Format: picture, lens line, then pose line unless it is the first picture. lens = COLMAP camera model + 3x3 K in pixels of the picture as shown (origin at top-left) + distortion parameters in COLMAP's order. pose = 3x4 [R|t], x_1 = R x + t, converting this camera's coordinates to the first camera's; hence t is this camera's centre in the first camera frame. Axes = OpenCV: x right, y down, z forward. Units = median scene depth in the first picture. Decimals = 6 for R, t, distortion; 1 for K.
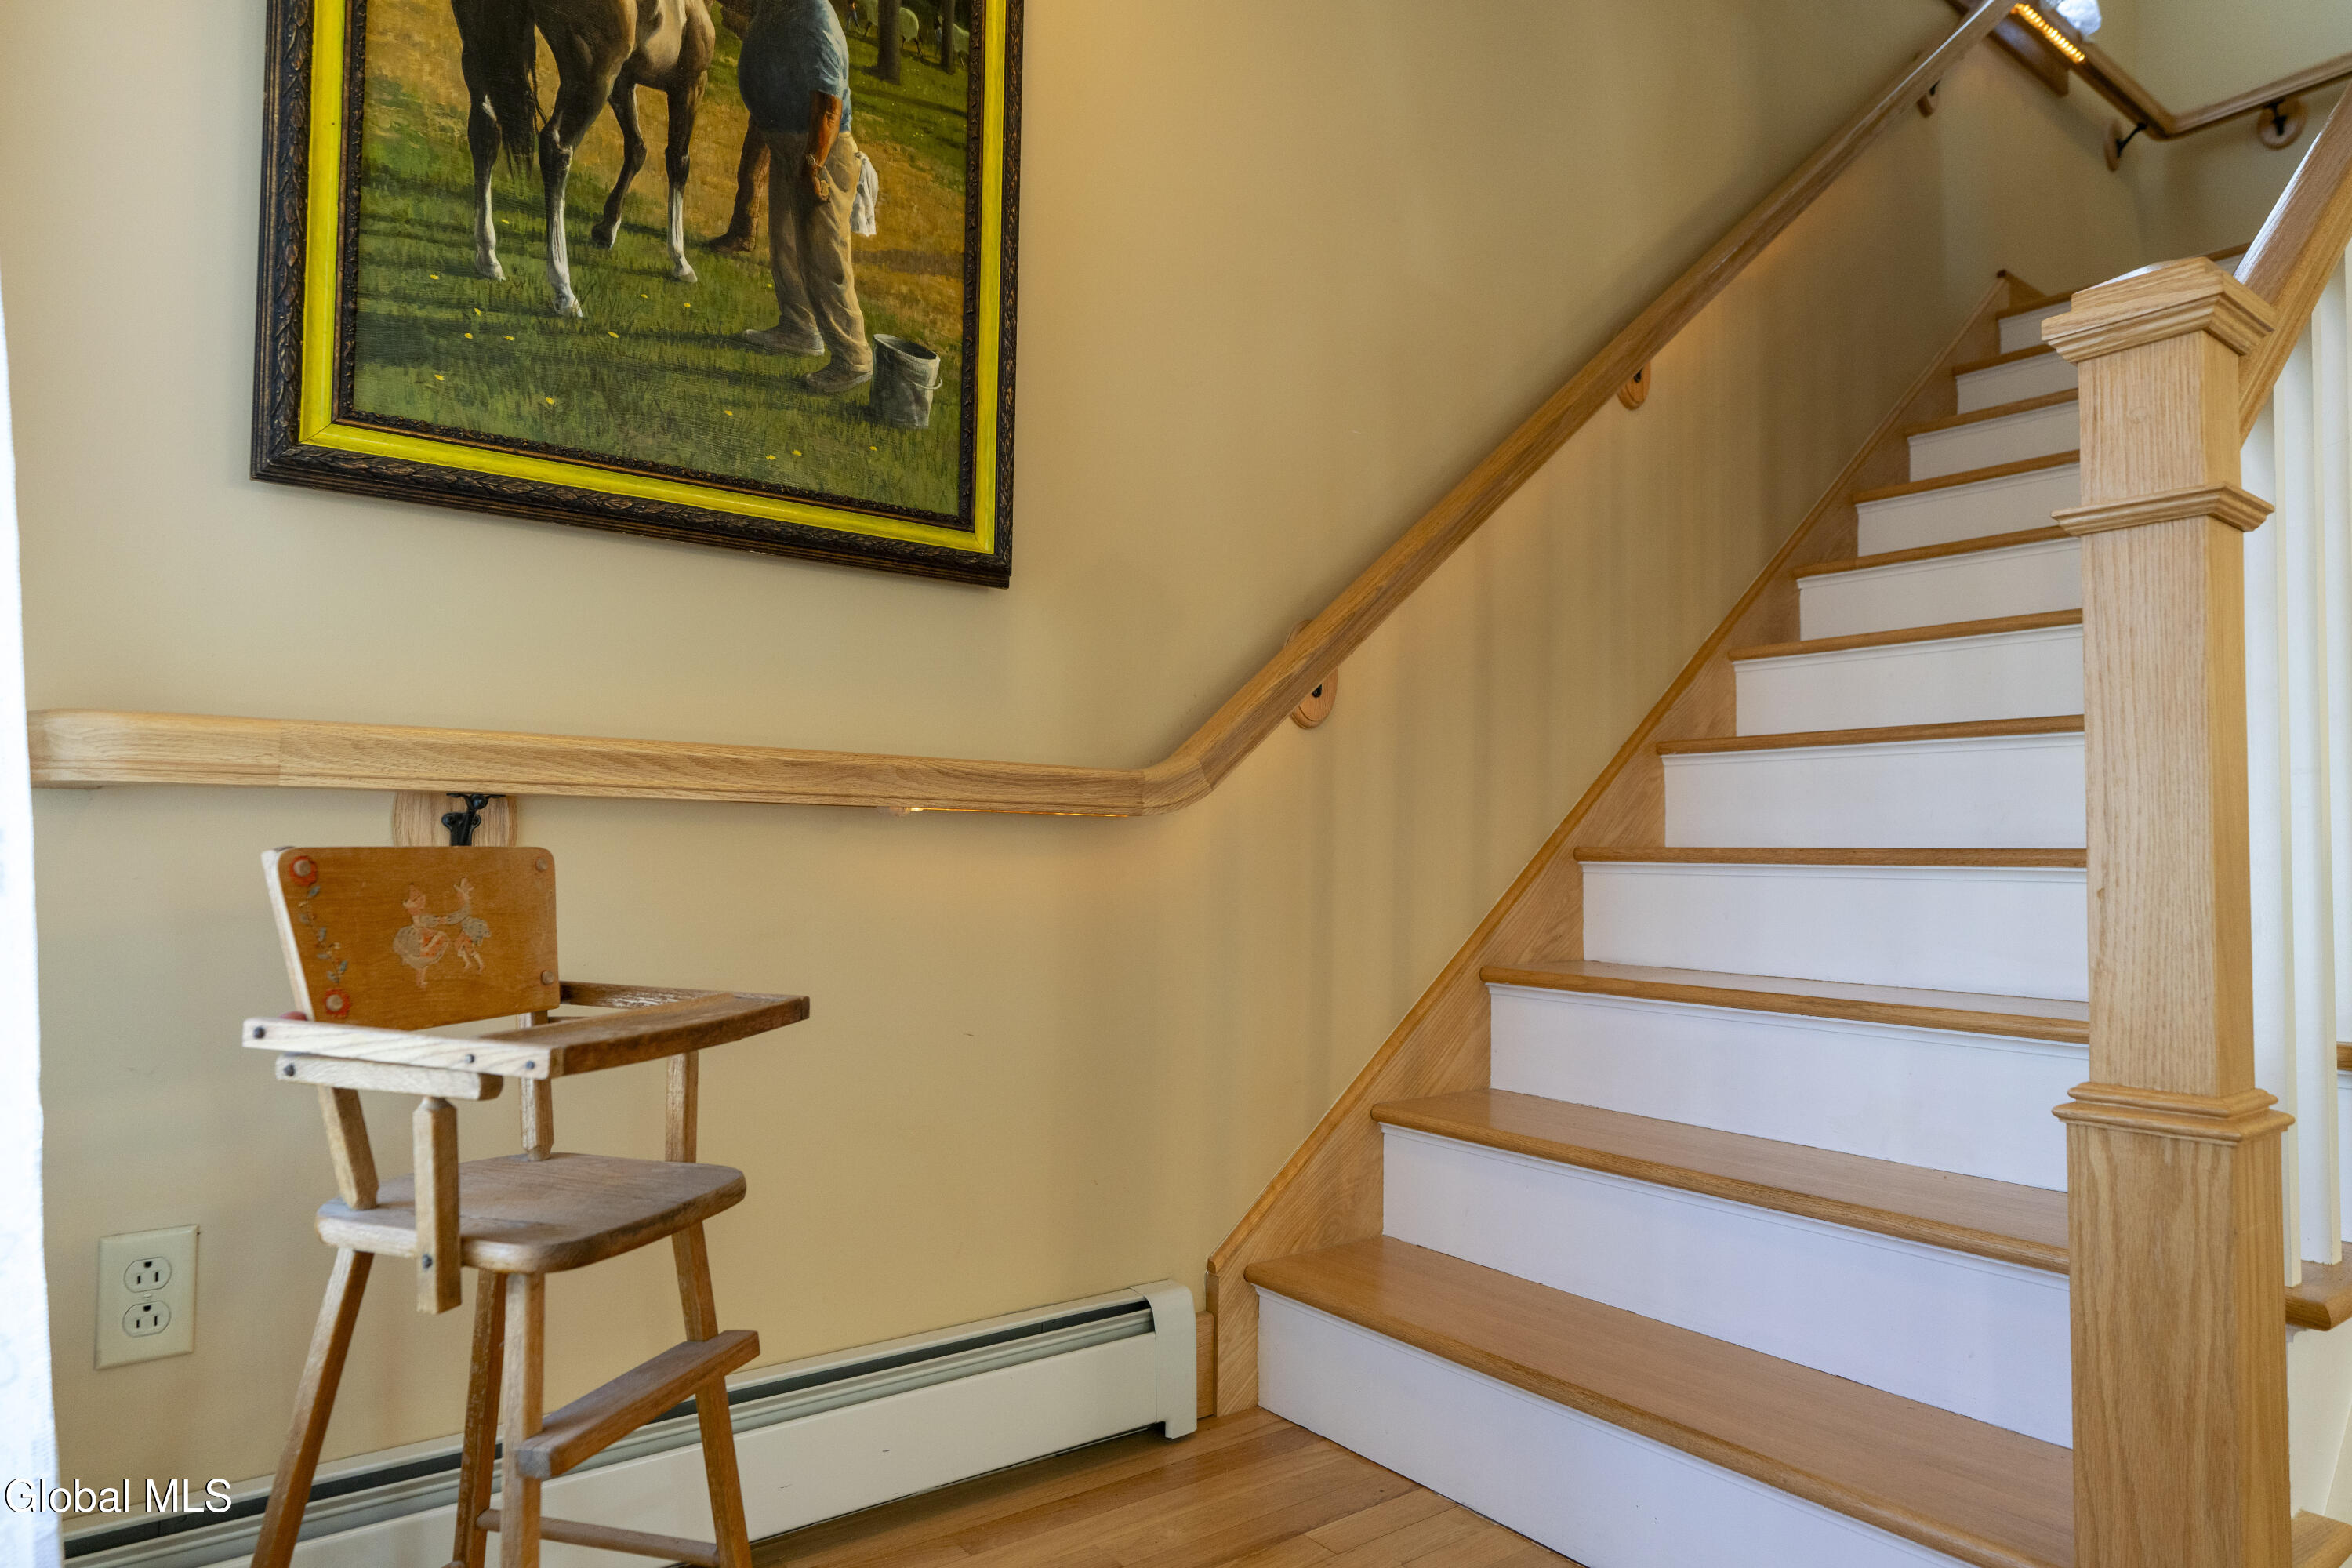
lens RADIAL K [[1379.8, 0, 1168.1], [0, 1379.8, 792.8], [0, 0, 1]] dist [0.001540, 0.000104]
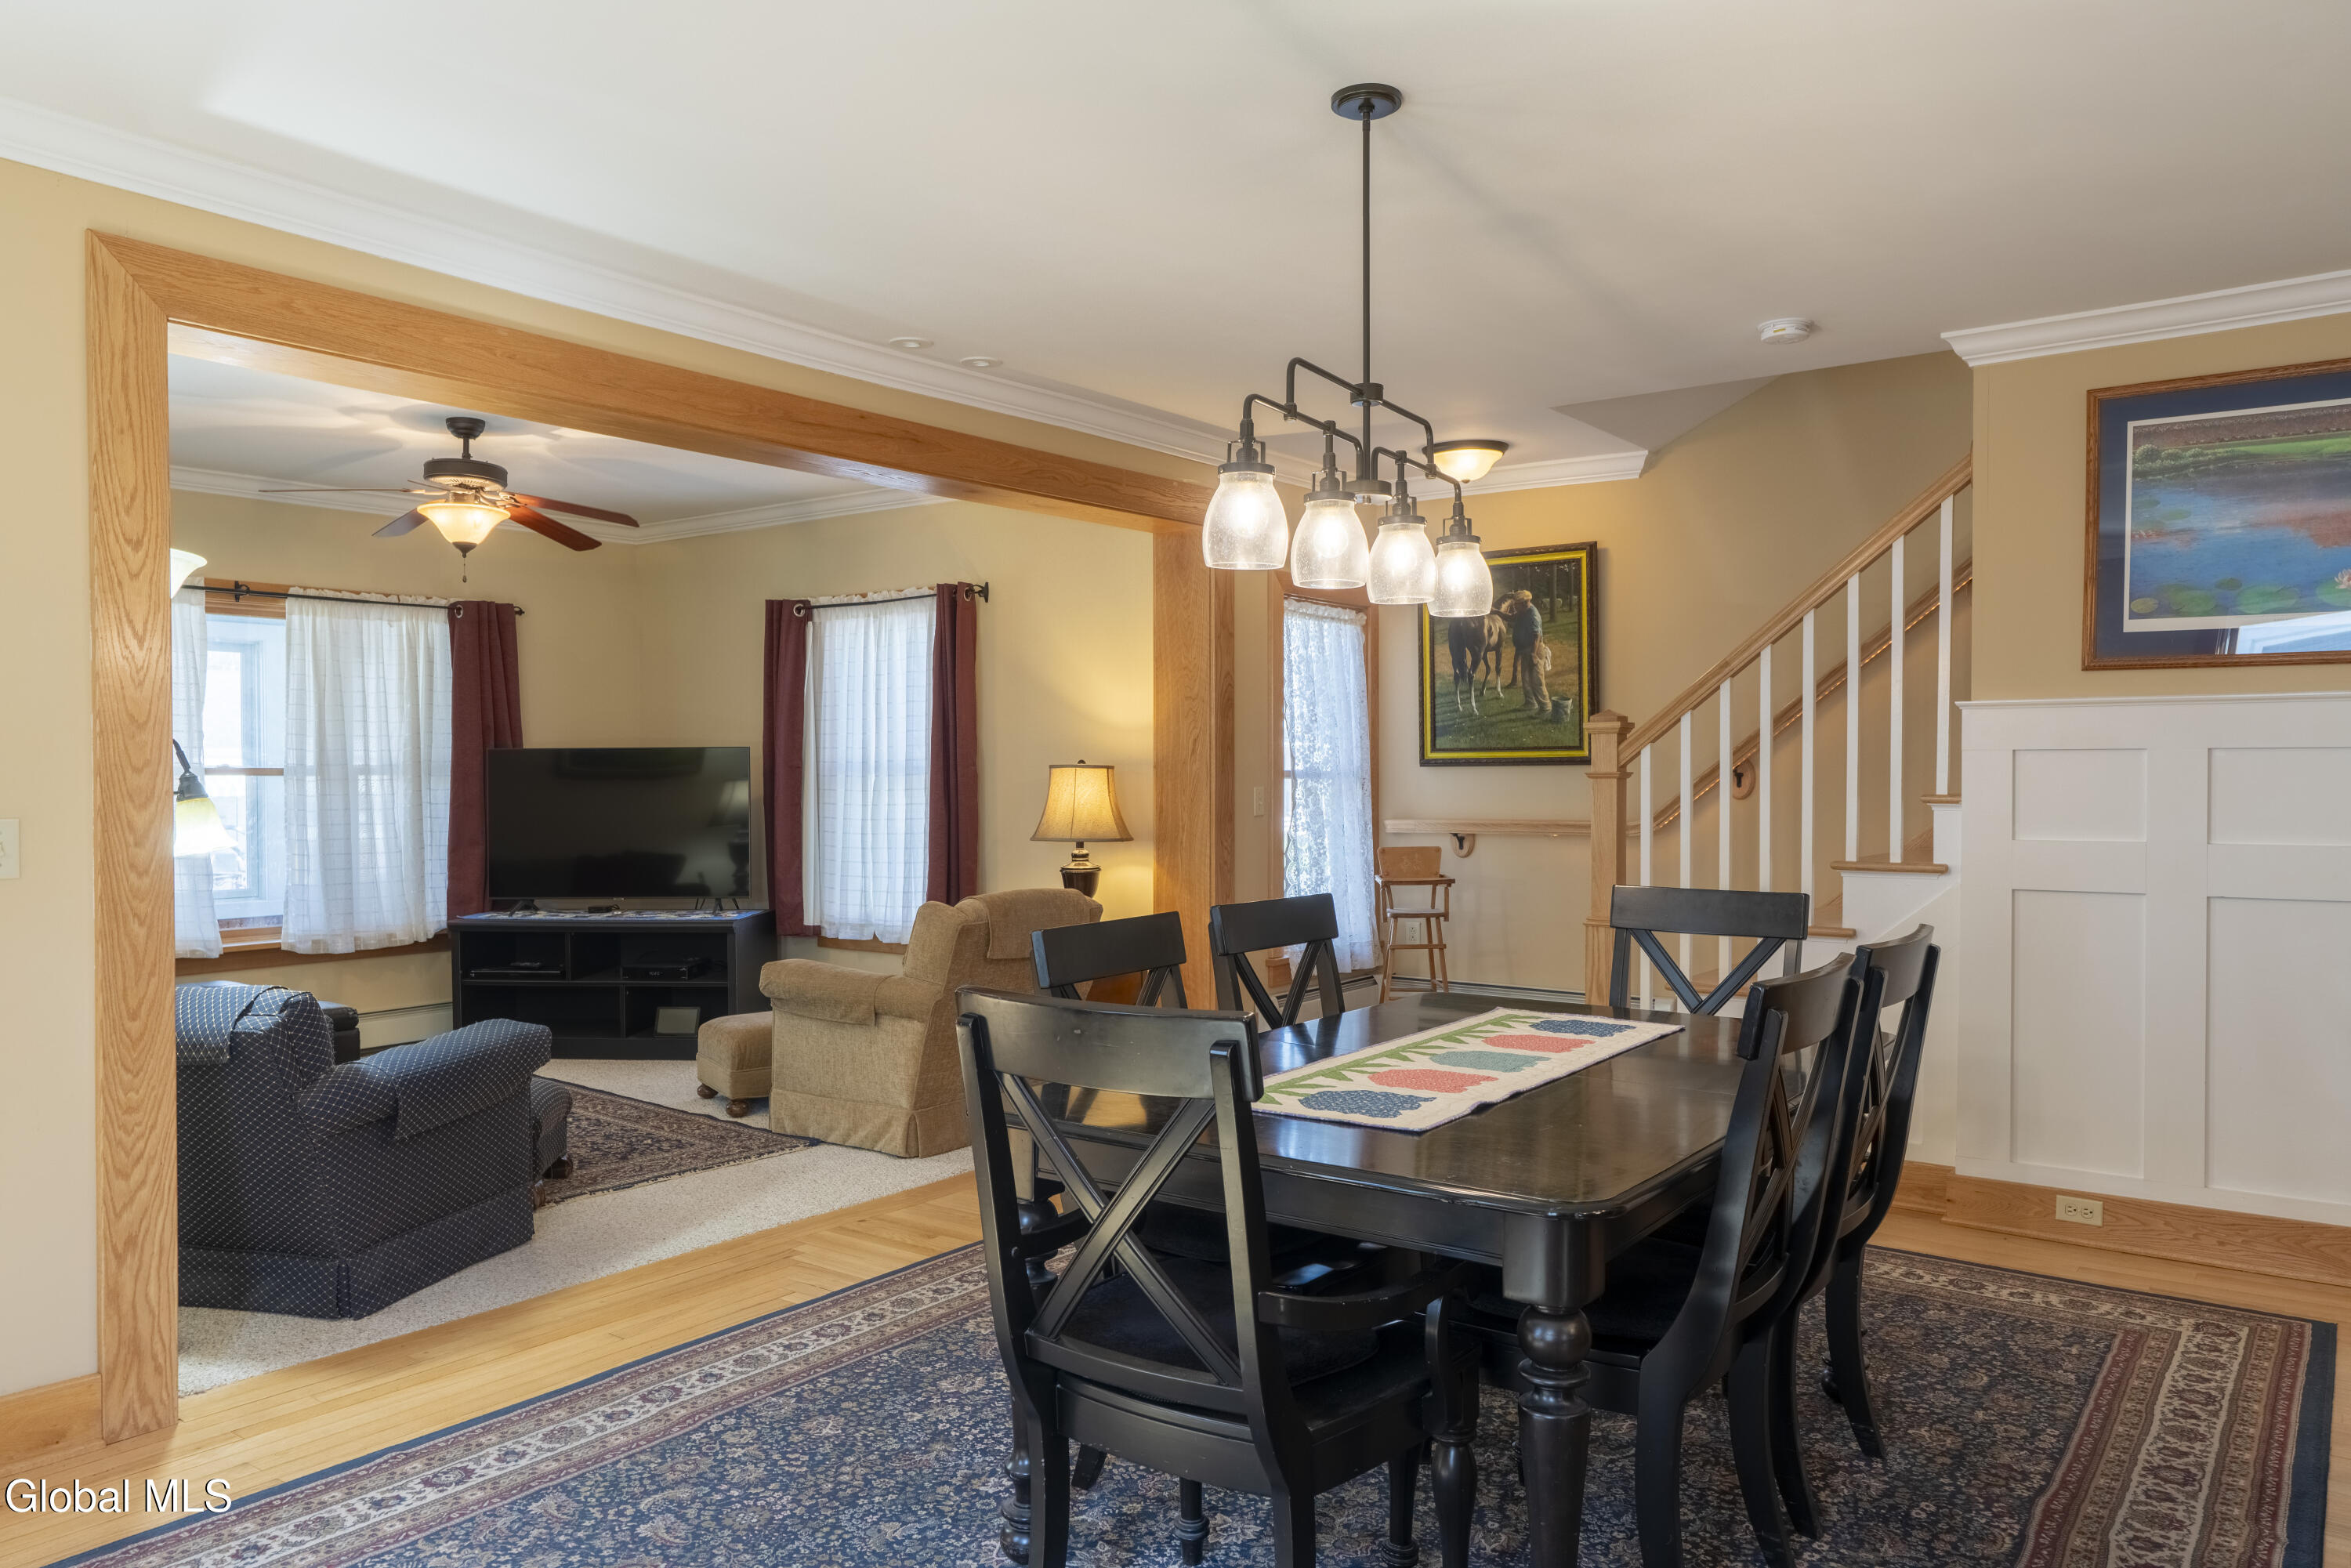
lens RADIAL K [[1675.2, 0, 1145.4], [0, 1675.2, 801.2], [0, 0, 1]] dist [0.020538, 0.001399]
pose [[0.266794, 0.003698, -0.963746, 3.907524], [0.051848, 0.998489, 0.018185, -0.220700], [0.962358, -0.054820, 0.266200, -1.222563]]
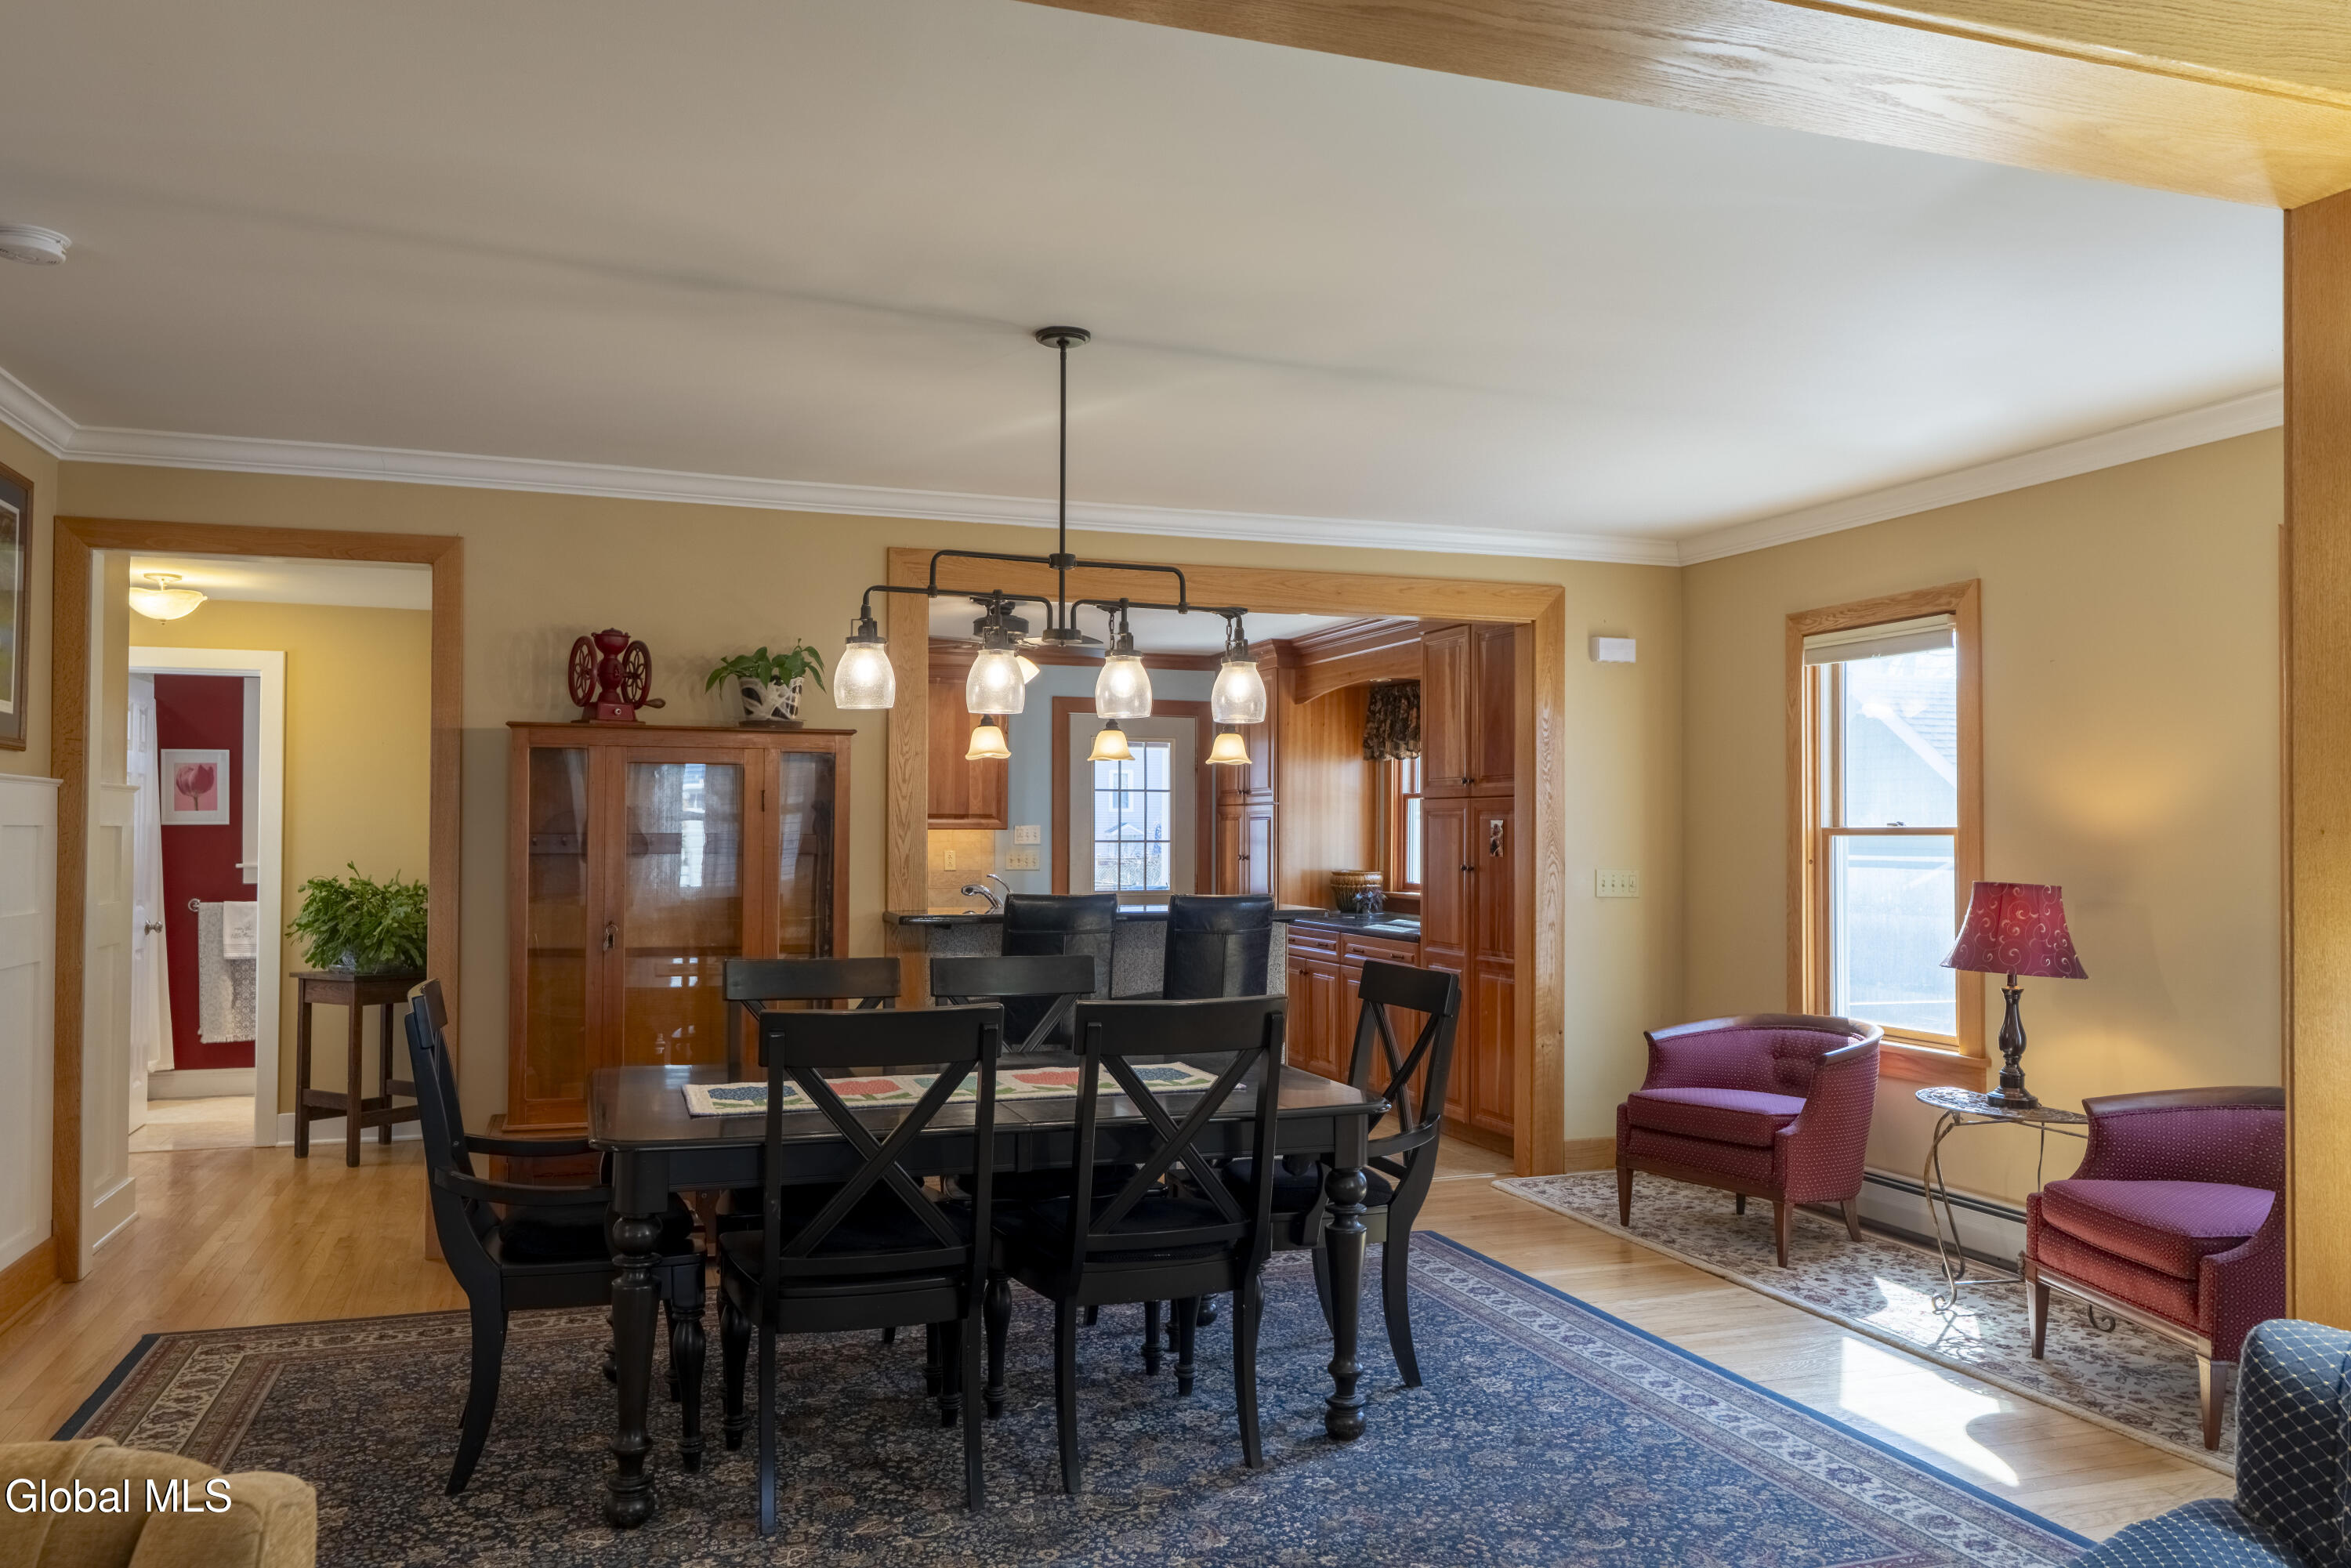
lens RADIAL K [[1675.2, 0, 1164.2], [0, 1675.2, 798.6], [0, 0, 1]] dist [0.020538, 0.001399]
pose [[0.309579, 0.005931, 0.950855, -0.530682], [-0.046753, 0.998866, 0.008992, -0.326631], [-0.949724, -0.047239, 0.309505, -1.378847]]
